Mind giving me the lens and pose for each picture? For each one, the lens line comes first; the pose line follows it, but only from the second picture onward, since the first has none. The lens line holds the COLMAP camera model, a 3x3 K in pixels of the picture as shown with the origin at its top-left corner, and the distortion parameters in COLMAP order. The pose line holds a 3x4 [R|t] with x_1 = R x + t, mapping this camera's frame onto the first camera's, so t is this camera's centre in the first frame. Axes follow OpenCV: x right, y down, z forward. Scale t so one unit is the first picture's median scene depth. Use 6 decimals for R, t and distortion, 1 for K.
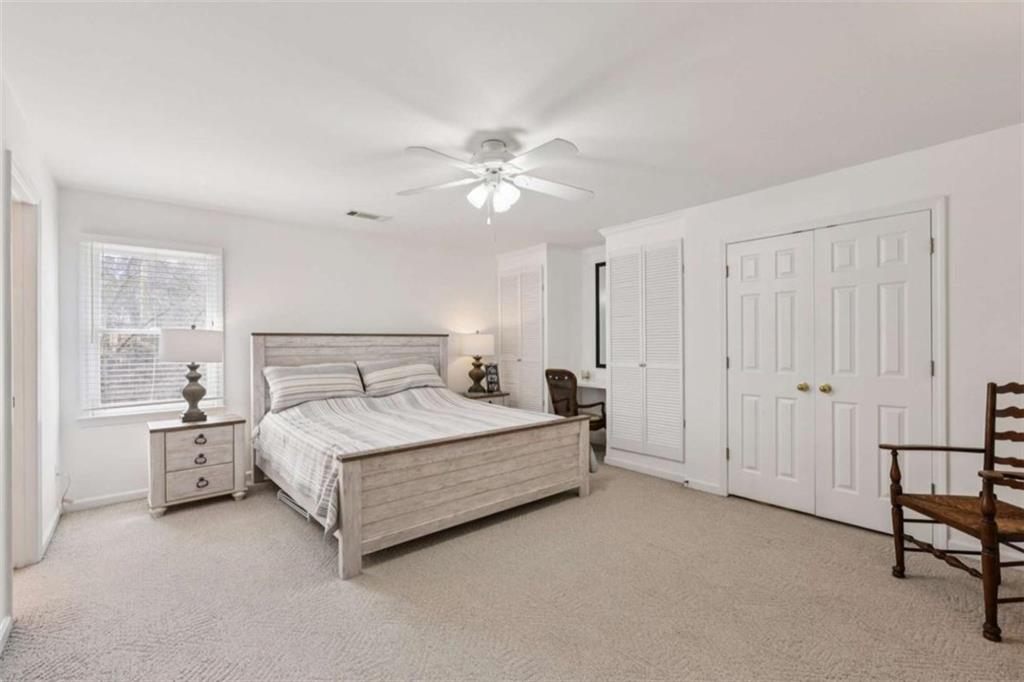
lens RADIAL K [[451.5, 0, 512.3], [0, 451.5, 342.3], [0, 0, 1]] dist [-0.000203, 0.000328]
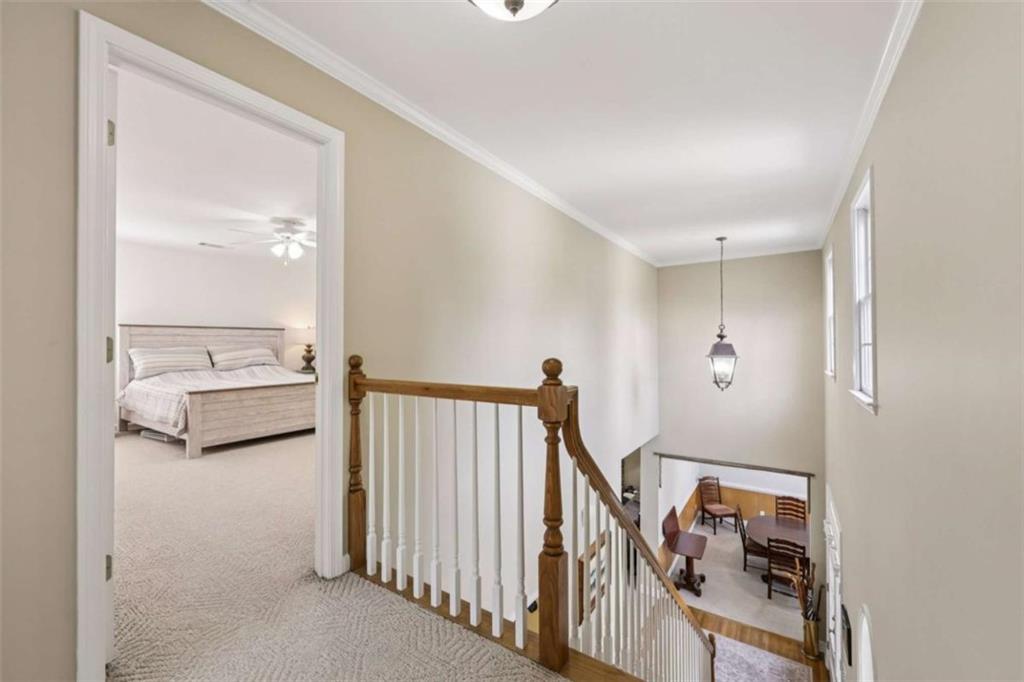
lens RADIAL K [[411.7, 0, 511.6], [0, 411.7, 339.1], [0, 0, 1]] dist [-0.002900, -0.000257]
pose [[0.961498, 0.005703, 0.274753, 0.245091], [-0.003369, 0.999954, -0.008966, 0.031943], [-0.274791, 0.007695, 0.961473, -0.557628]]
